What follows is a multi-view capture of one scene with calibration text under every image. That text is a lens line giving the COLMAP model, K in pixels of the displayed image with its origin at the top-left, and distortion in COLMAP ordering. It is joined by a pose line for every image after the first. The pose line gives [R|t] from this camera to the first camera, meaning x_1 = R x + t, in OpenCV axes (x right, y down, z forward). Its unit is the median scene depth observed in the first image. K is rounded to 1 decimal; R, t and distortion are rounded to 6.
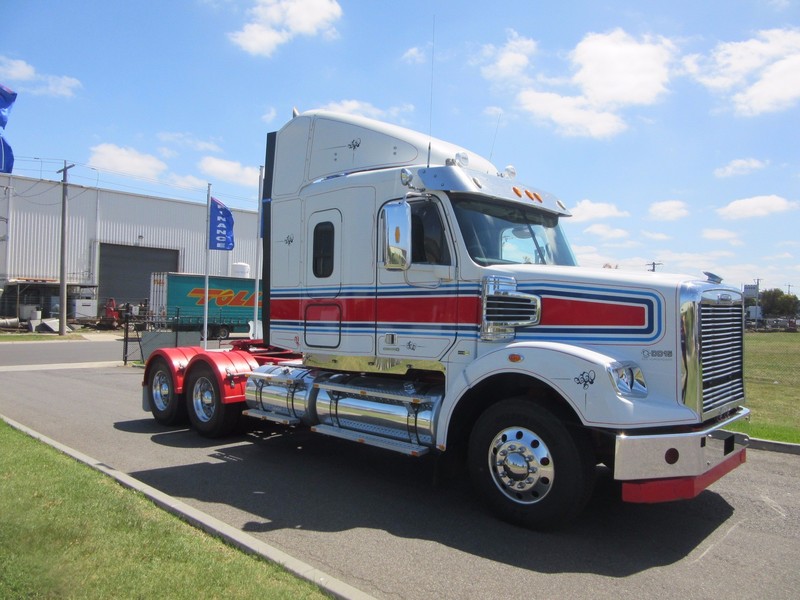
lens RADIAL K [[600.1, 0, 402.1], [0, 600.1, 304.4], [0, 0, 1]] dist [-0.017284, -0.003016]
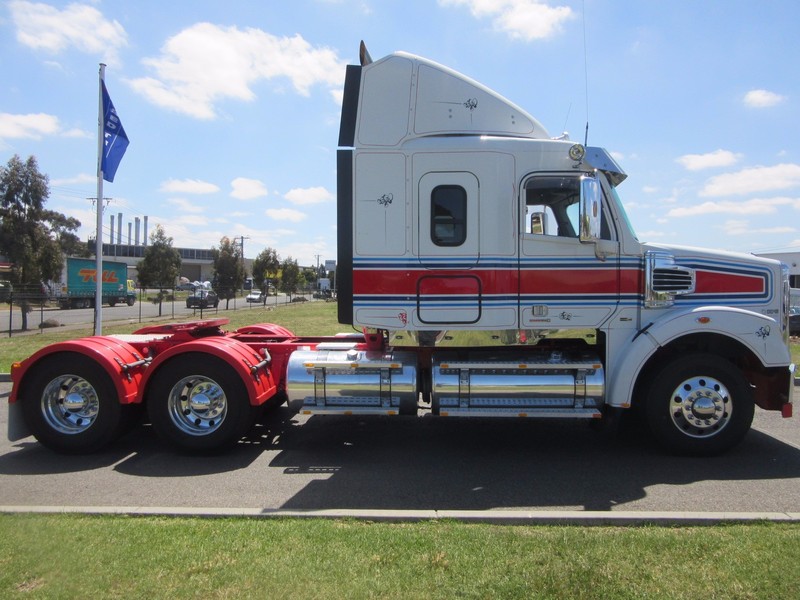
lens RADIAL K [[588.9, 0, 396.9], [0, 588.9, 302.5], [0, 0, 1]] dist [-0.029106, 0.005727]
pose [[0.747291, -0.028737, 0.663875, -0.937199], [0.000071, 0.999068, 0.043167, 0.001554], [-0.664497, -0.032211, 0.746596, 0.464711]]
